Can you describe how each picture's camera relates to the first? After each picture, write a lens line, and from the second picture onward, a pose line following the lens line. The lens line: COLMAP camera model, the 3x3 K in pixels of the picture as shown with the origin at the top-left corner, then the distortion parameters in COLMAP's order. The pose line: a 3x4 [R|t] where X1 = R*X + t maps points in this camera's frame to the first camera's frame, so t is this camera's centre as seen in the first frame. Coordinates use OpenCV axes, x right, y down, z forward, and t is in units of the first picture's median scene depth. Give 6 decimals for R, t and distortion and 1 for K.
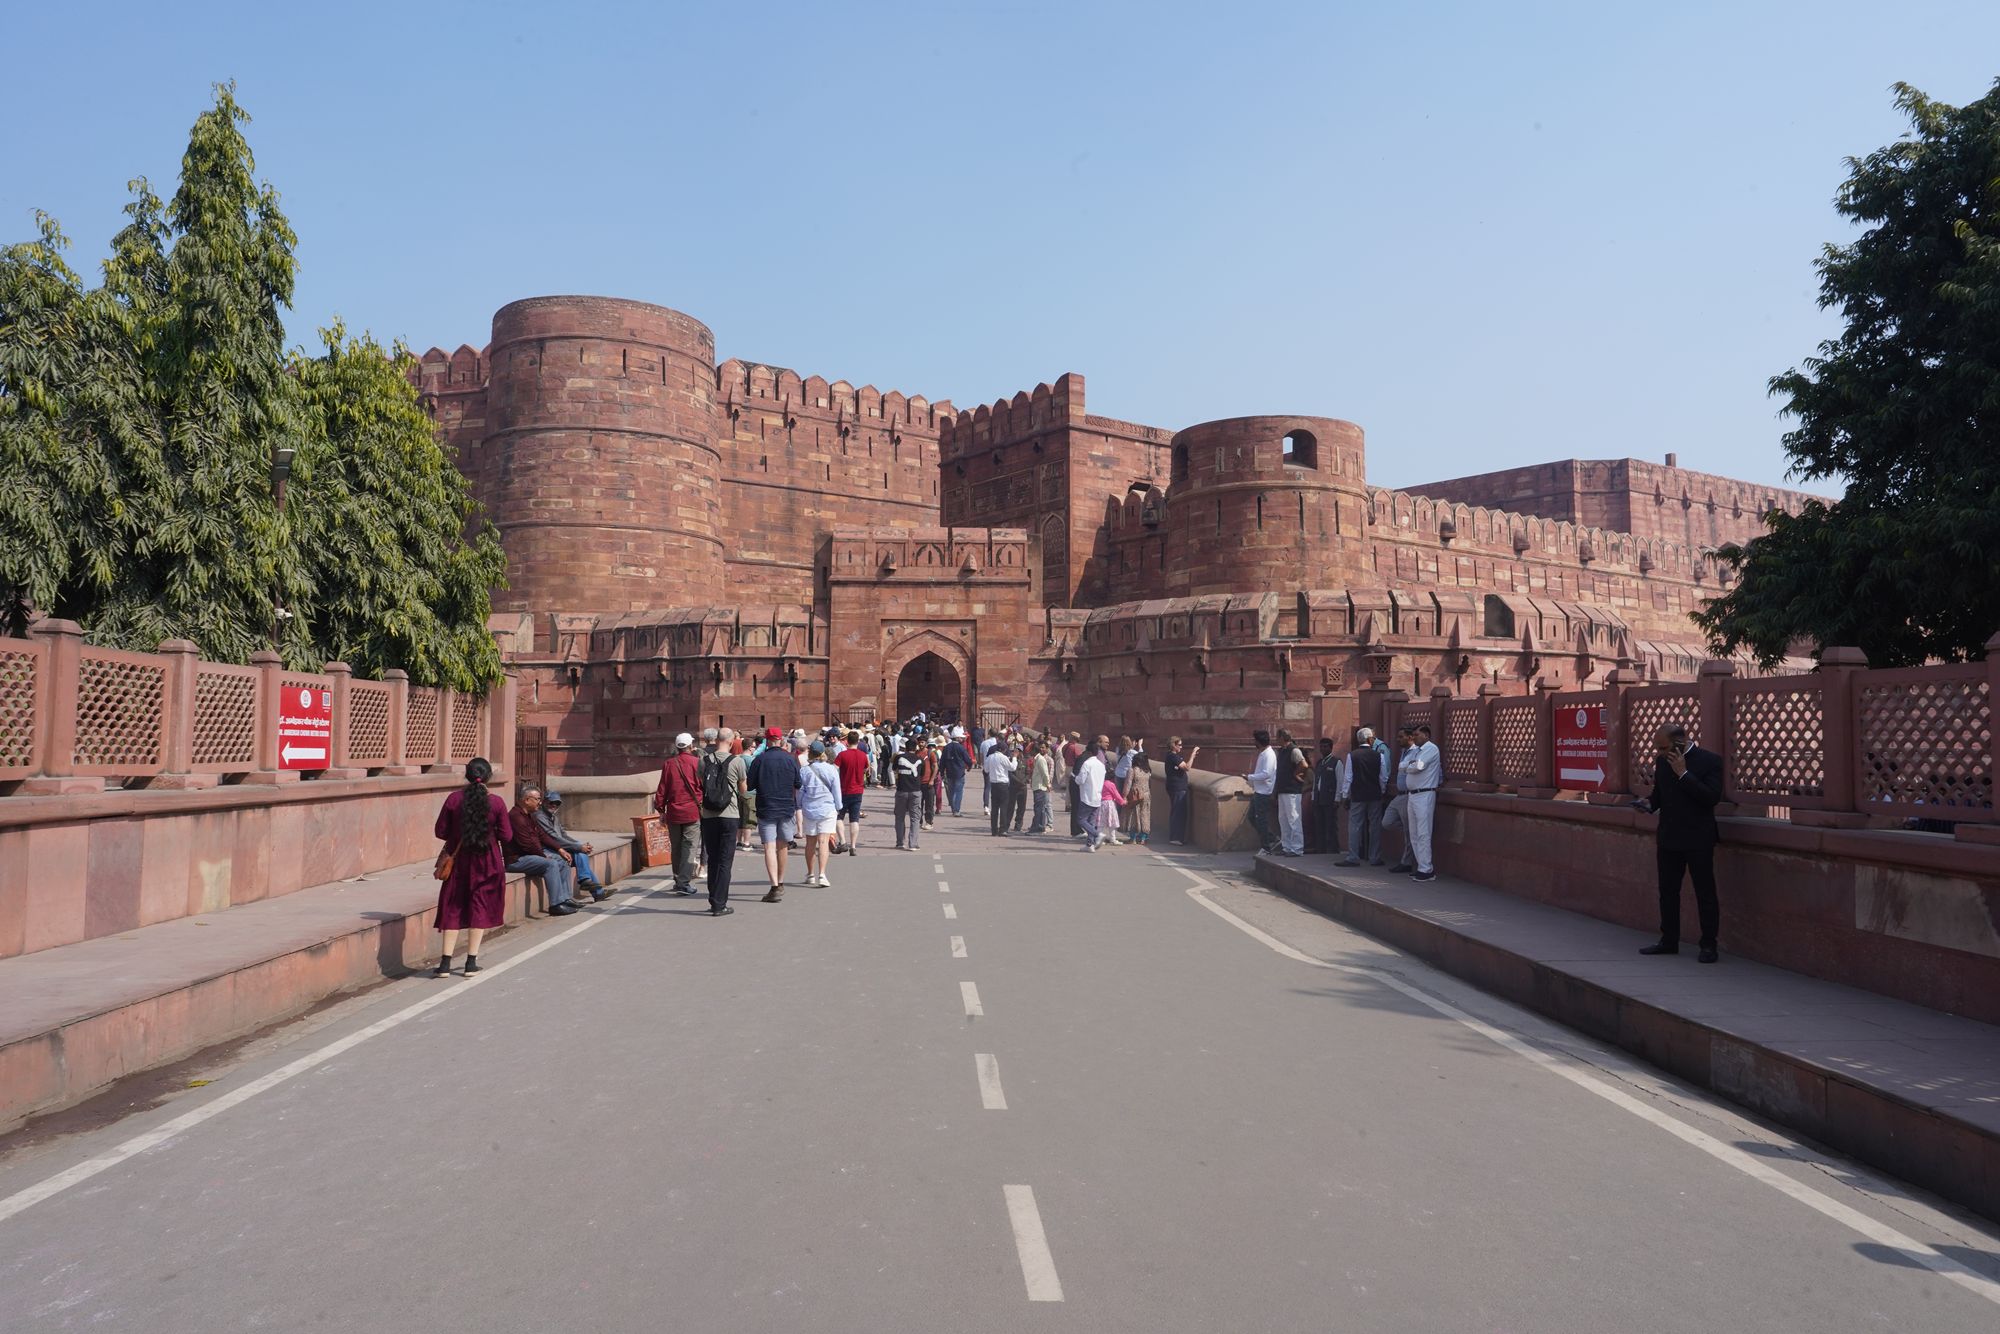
lens RADIAL K [[1315.5, 0, 1000.0], [0, 1315.5, 667.0], [0, 0, 1]] dist [-0.035427, 0.031900]
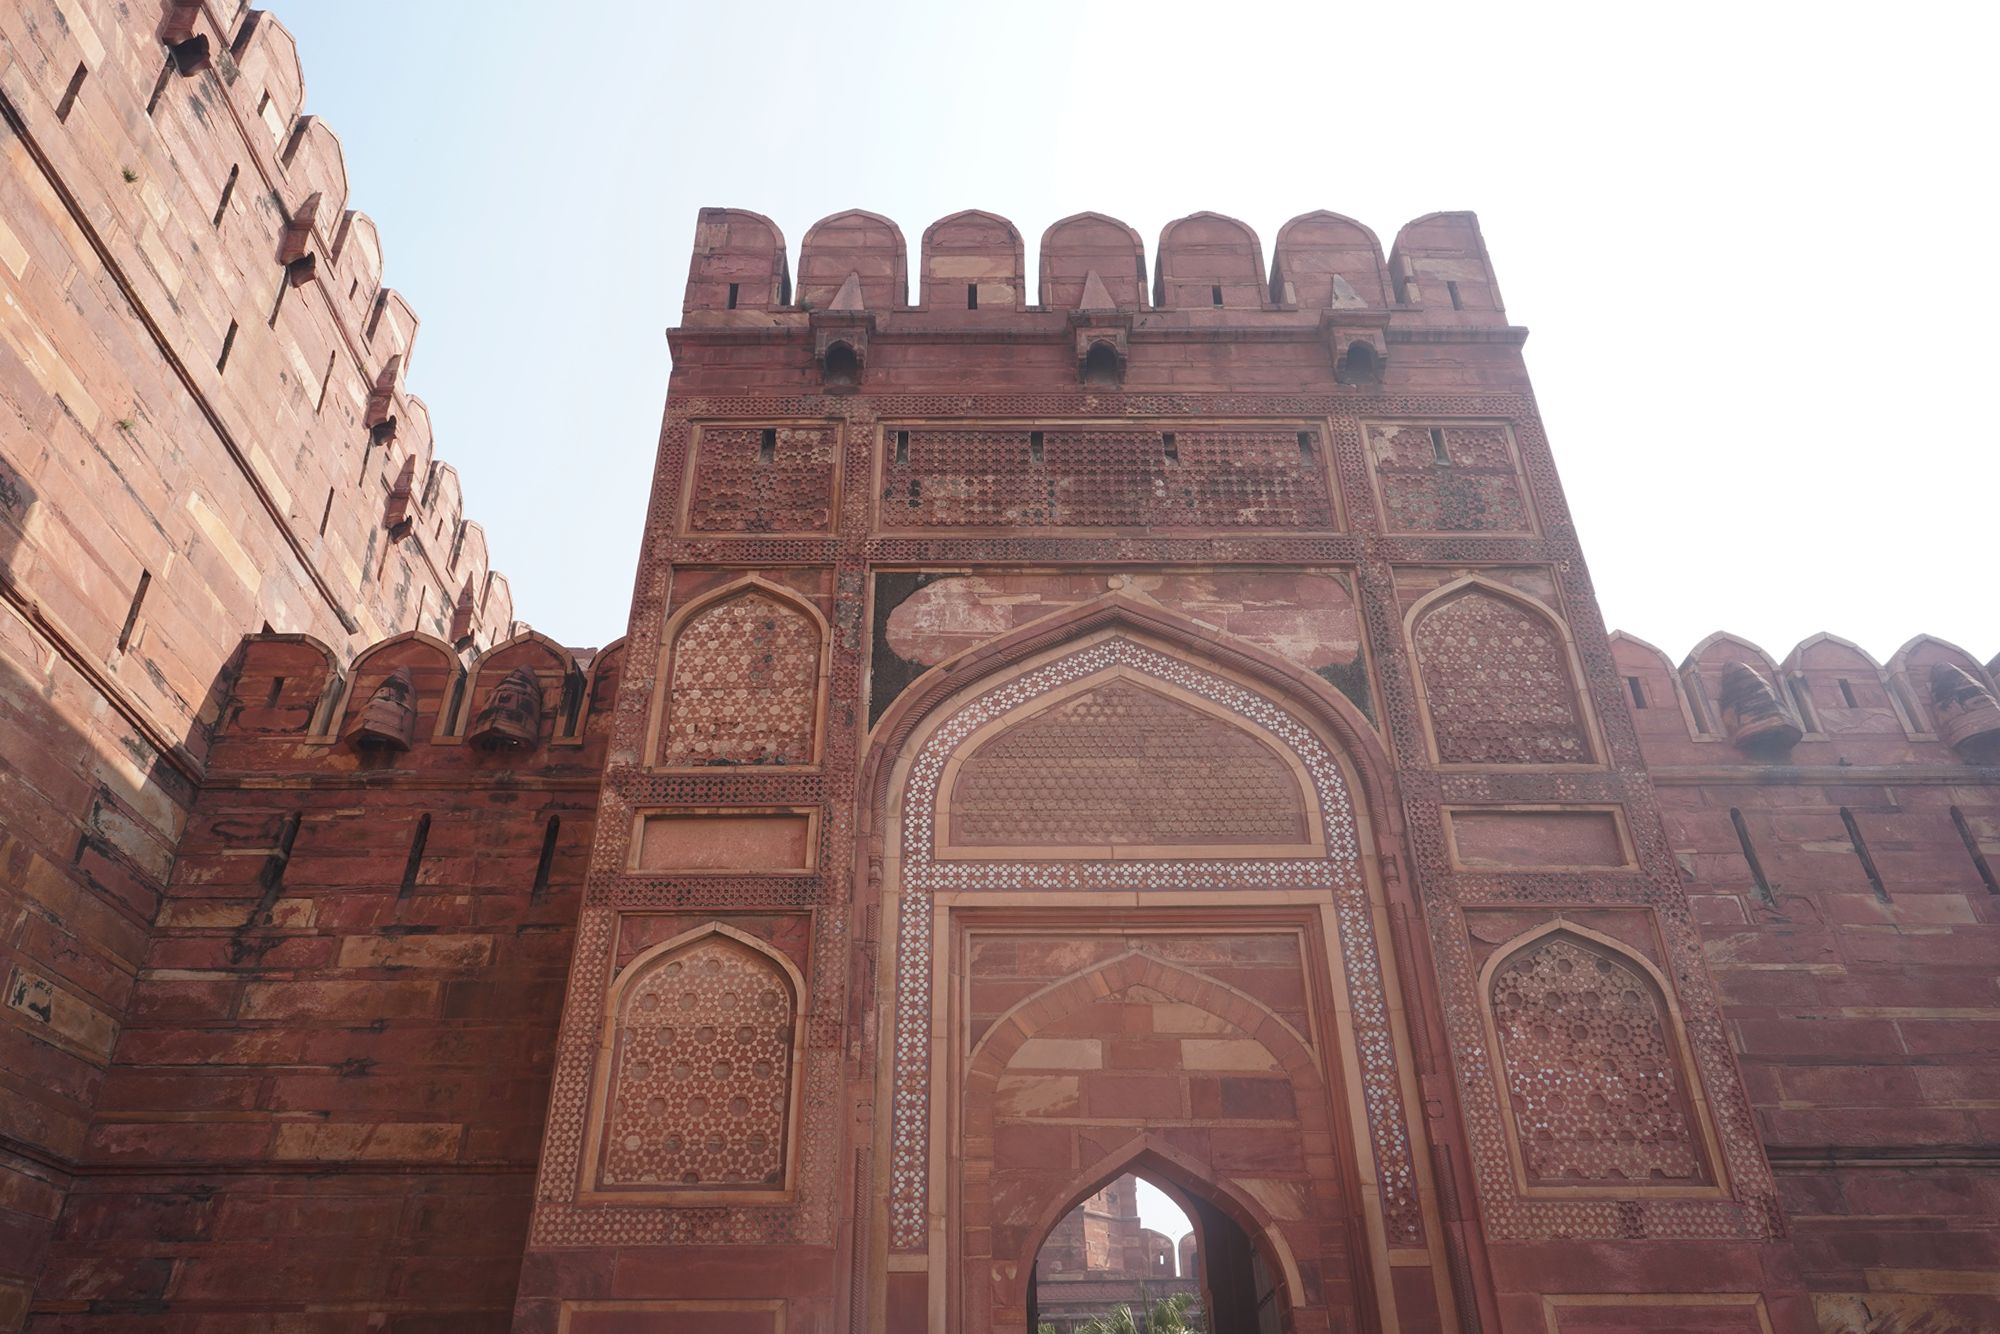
lens RADIAL K [[1352.4, 0, 993.2], [0, 1352.4, 672.2], [0, 0, 1]] dist [-0.028439, 0.025266]
pose [[0.583612, 0.434260, 0.686160, -0.220528], [-0.036743, 0.858247, -0.511919, 0.038038], [-0.811201, 0.273551, 0.516839, 1.181917]]
